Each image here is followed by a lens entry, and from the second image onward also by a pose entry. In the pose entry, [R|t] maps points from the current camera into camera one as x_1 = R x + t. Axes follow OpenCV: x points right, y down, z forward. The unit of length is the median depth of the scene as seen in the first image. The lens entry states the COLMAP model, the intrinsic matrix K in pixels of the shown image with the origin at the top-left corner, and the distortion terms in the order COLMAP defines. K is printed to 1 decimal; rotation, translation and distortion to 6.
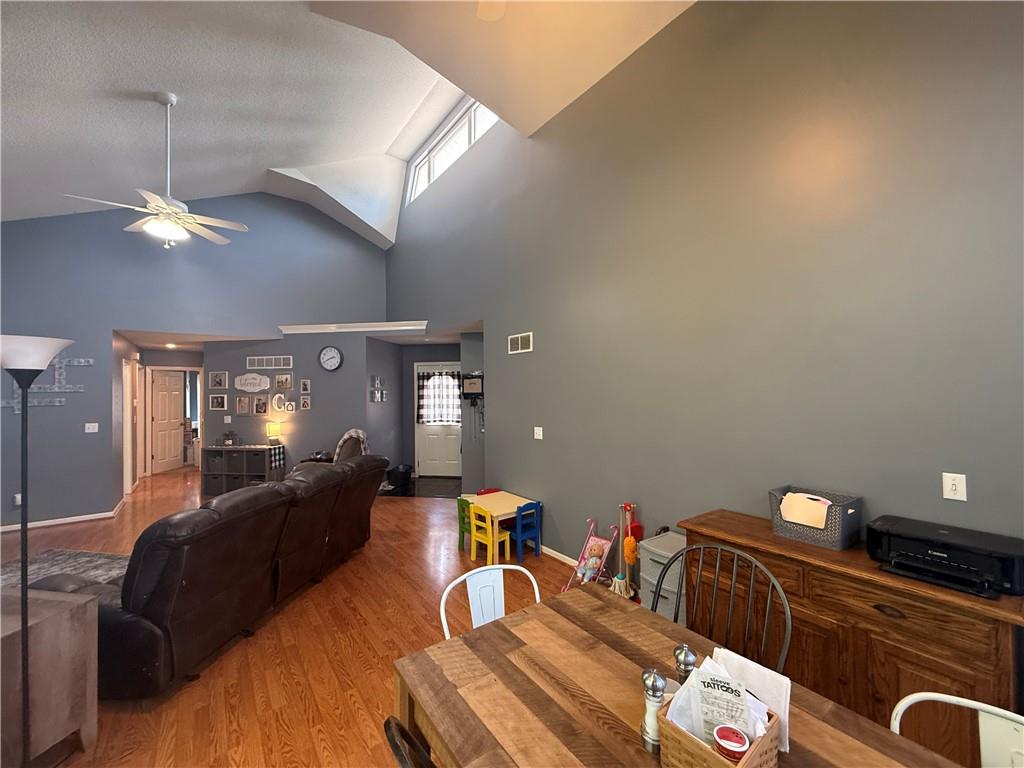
lens RADIAL K [[409.2, 0, 515.2], [0, 409.2, 384.3], [0, 0, 1]] dist [0.000718, 0.000462]
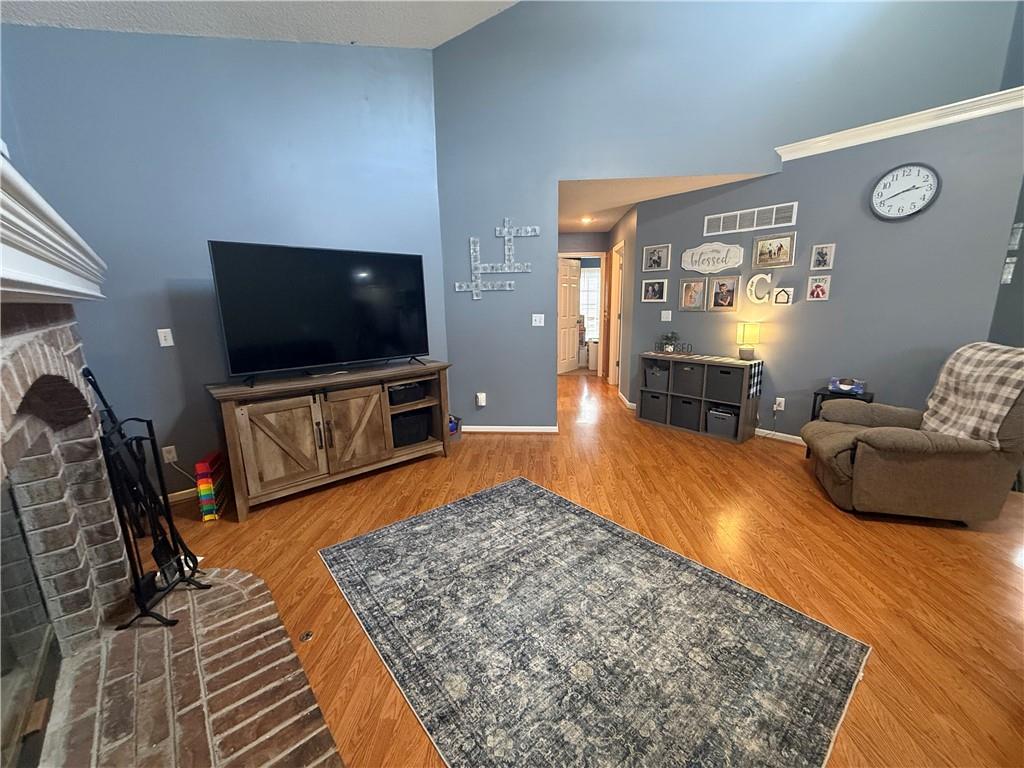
lens RADIAL K [[409.2, 0, 509.8], [0, 409.2, 383.2], [0, 0, 1]] dist [0.000718, 0.000462]
pose [[0.758162, 0.131154, -0.638741, -0.457692], [0.014913, 0.975820, 0.218068, 0.043274], [0.651896, -0.174857, 0.737873, 0.301827]]
